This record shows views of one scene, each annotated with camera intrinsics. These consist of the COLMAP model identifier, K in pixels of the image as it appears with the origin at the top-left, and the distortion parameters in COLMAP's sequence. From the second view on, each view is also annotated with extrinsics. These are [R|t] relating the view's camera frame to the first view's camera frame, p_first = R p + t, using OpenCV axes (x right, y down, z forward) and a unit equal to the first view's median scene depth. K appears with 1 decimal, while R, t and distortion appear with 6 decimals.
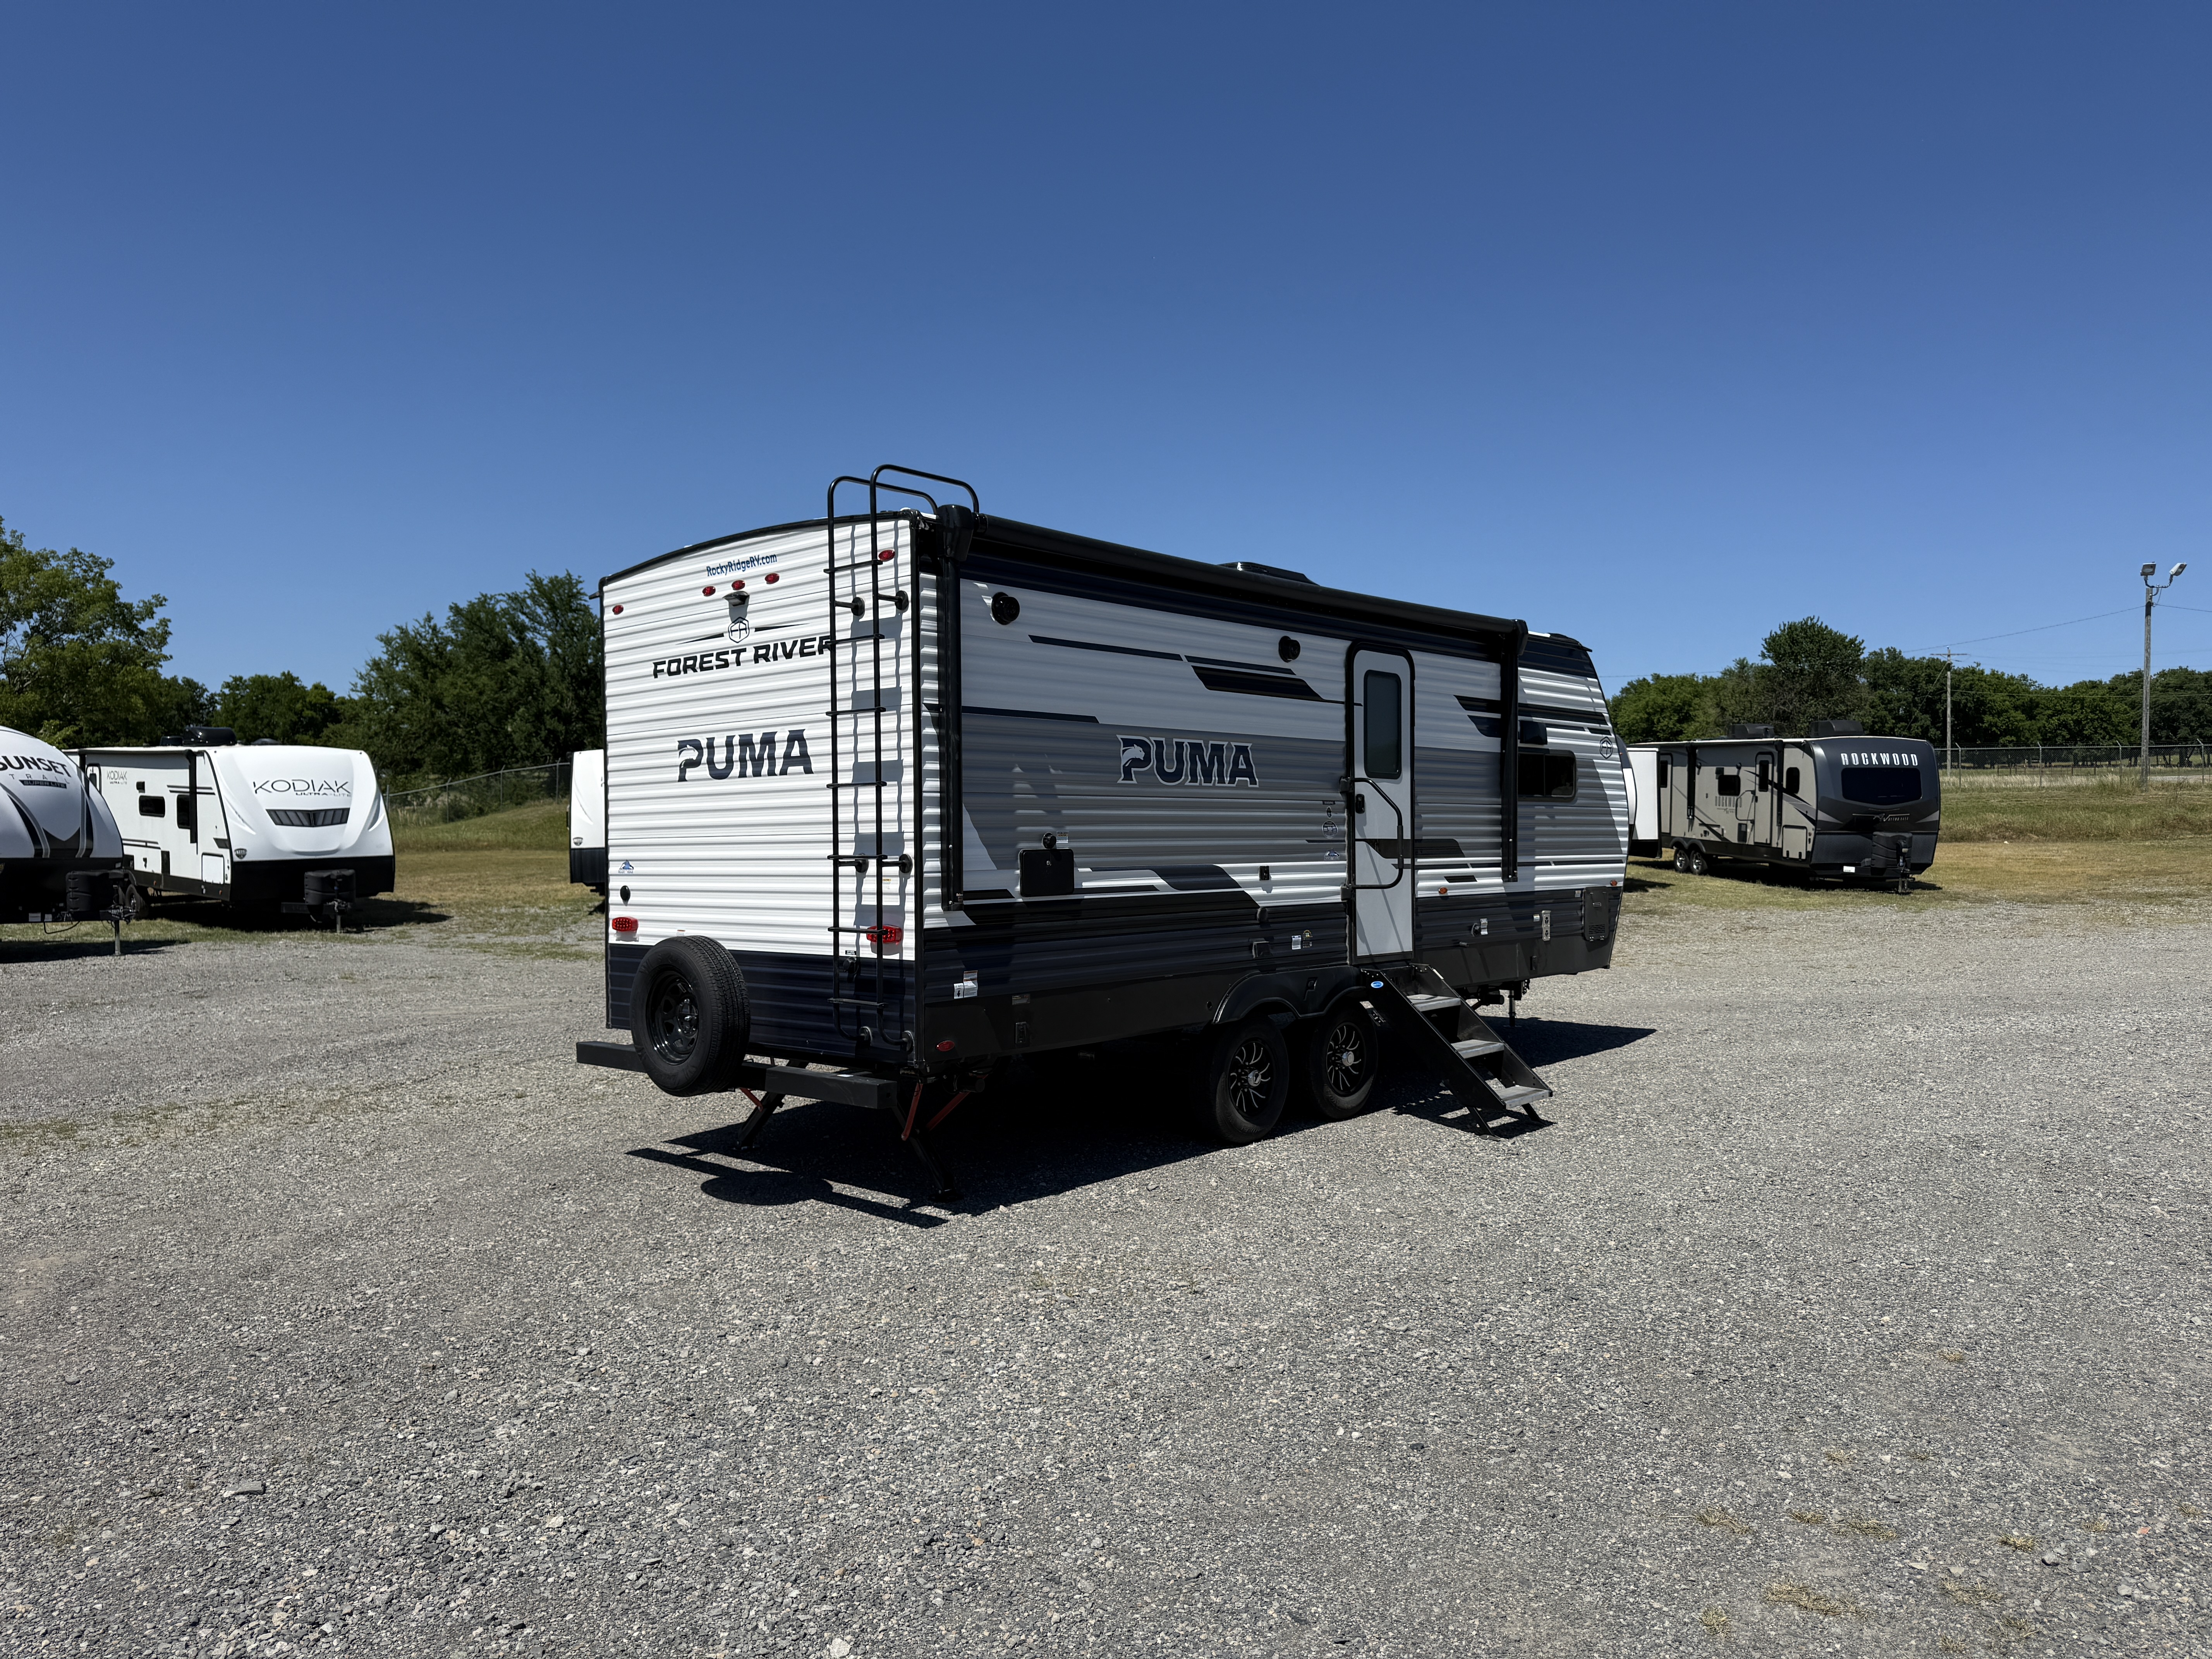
lens RADIAL K [[1562.2, 0, 1099.2], [0, 1562.2, 816.9], [0, 0, 1]] dist [0.072967, -0.074113]
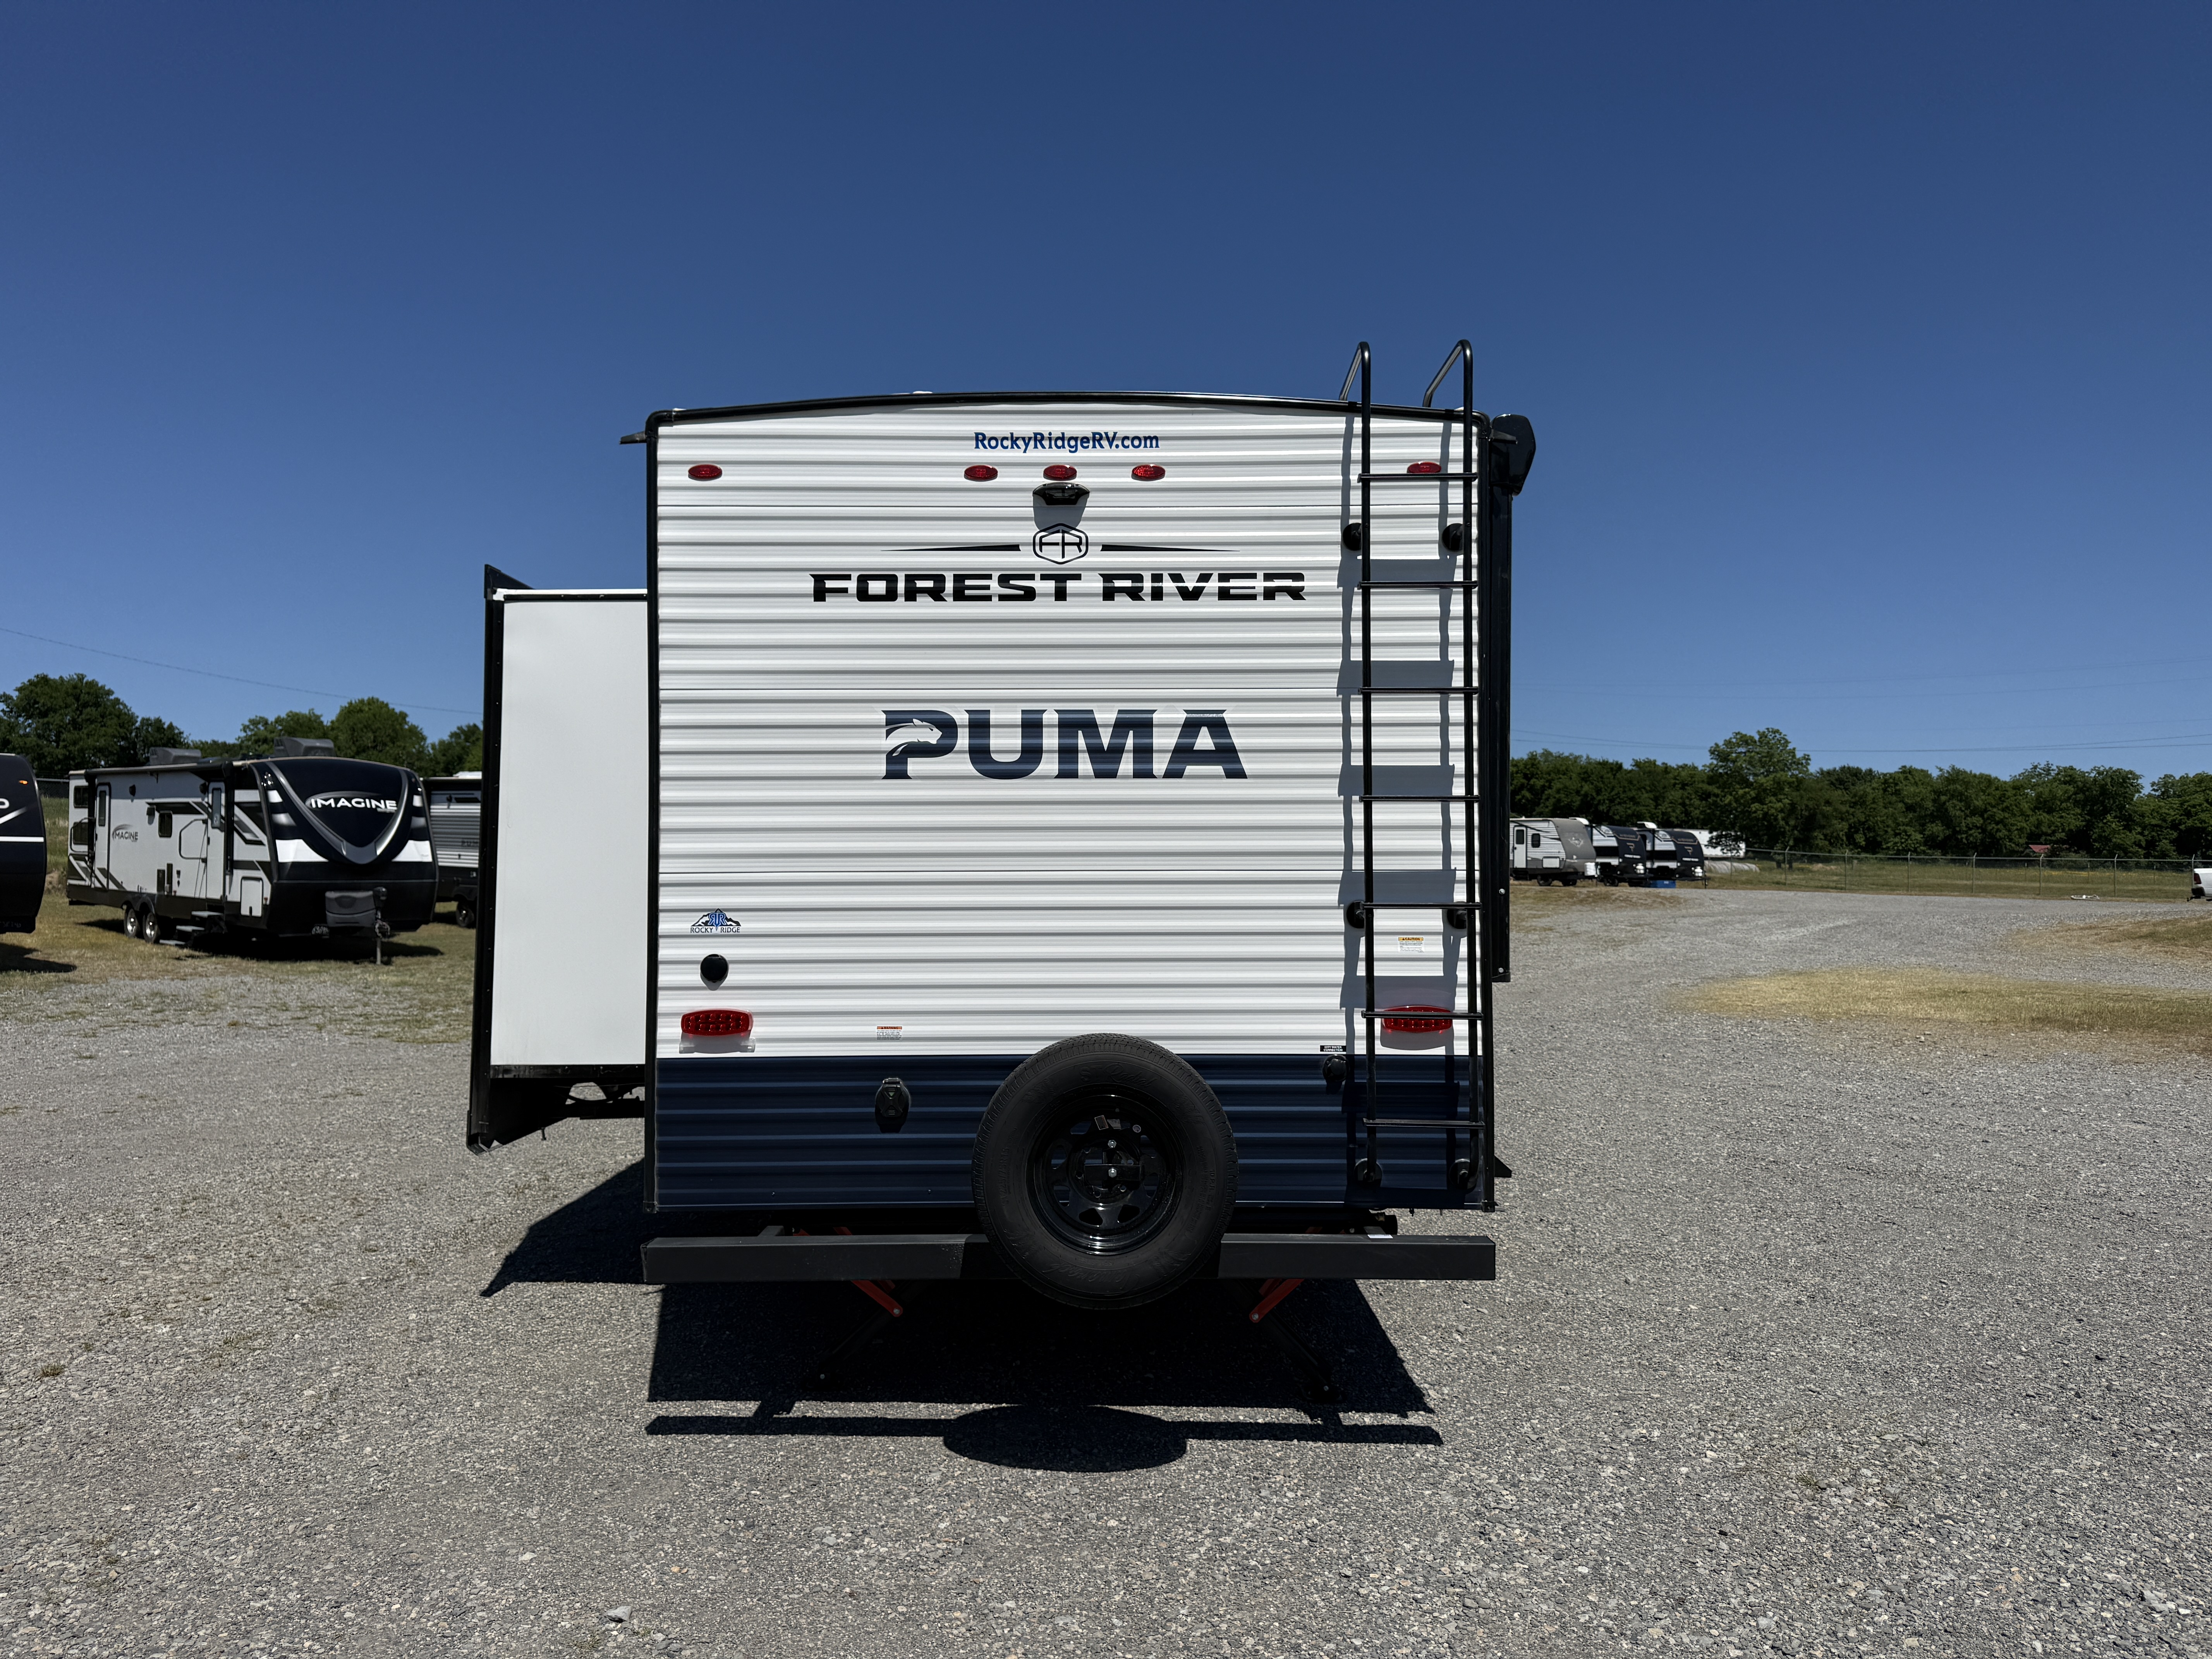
lens RADIAL K [[1562.2, 0, 1153.1], [0, 1562.2, 822.4], [0, 0, 1]] dist [0.072967, -0.074113]
pose [[0.743880, 0.038413, 0.667208, -0.572513], [-0.019106, 0.999161, -0.036223, 0.013440], [-0.668040, 0.014198, 0.743990, 0.473420]]
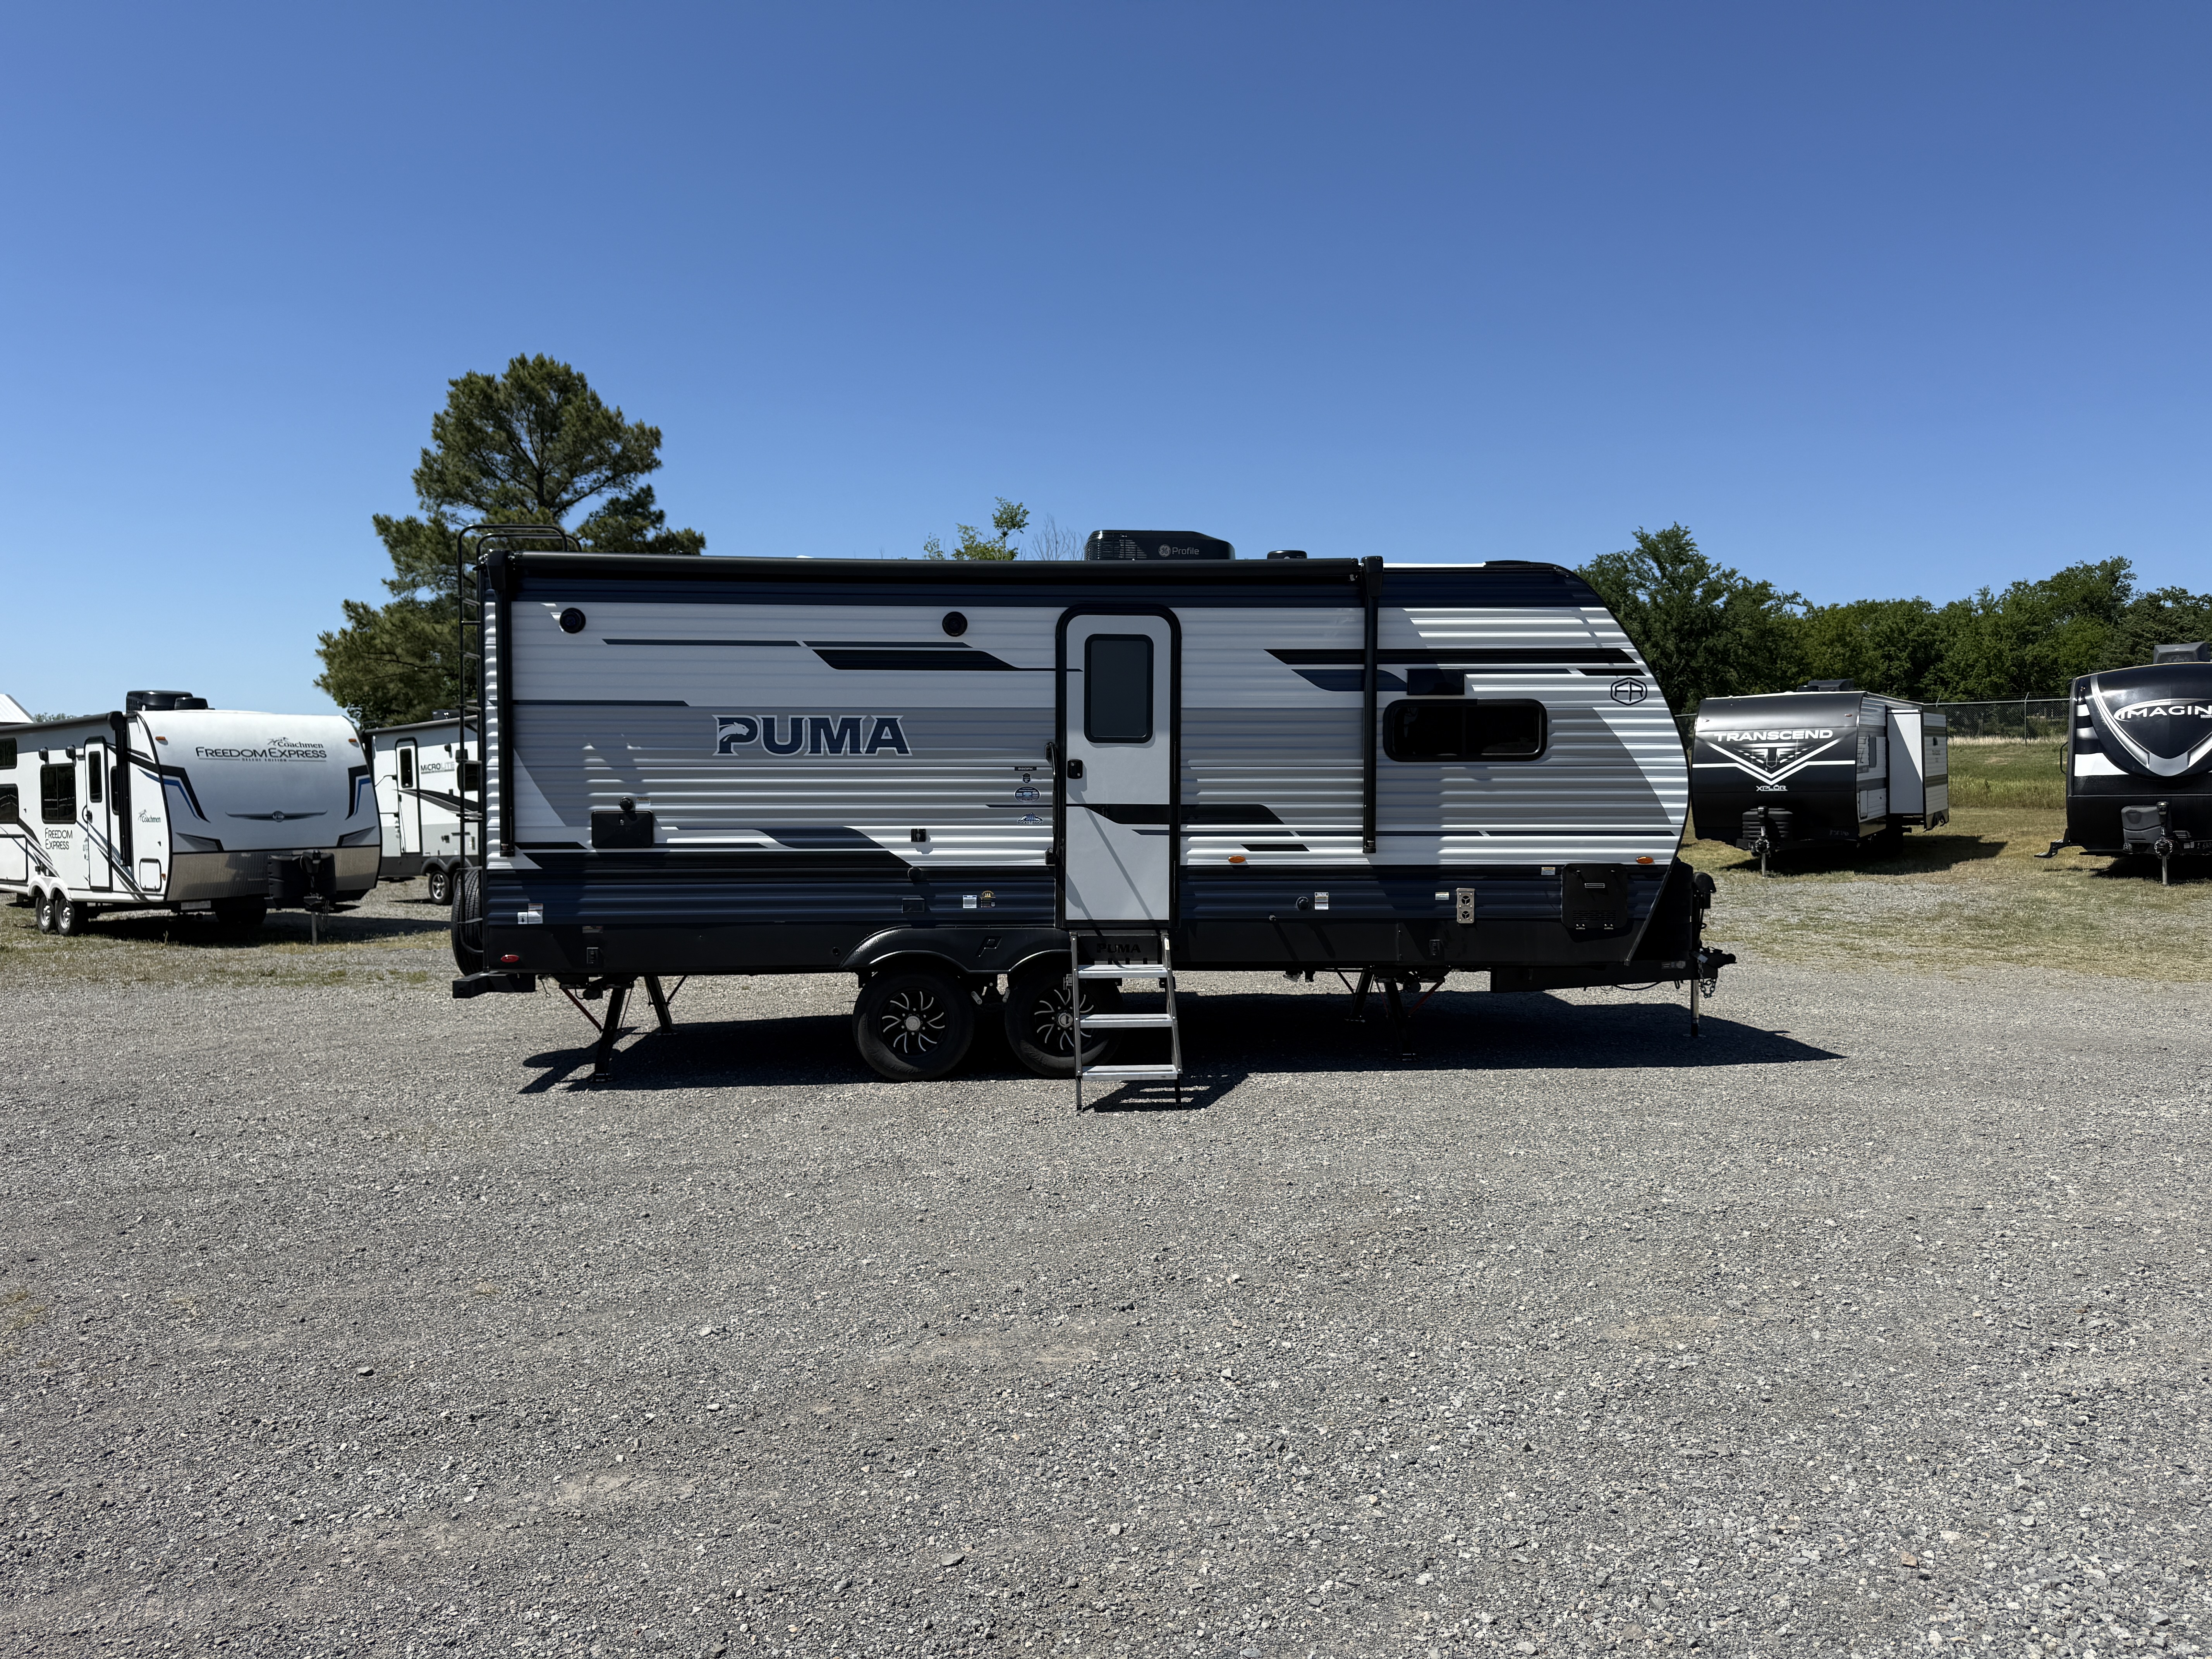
lens RADIAL K [[1562.2, 0, 1097.3], [0, 1562.2, 833.1], [0, 0, 1]] dist [0.072967, -0.074113]
pose [[0.713378, 0.020756, -0.700472, 0.983314], [0.006945, 0.999303, 0.036683, -0.004500], [0.700745, -0.031034, 0.712737, 0.329623]]
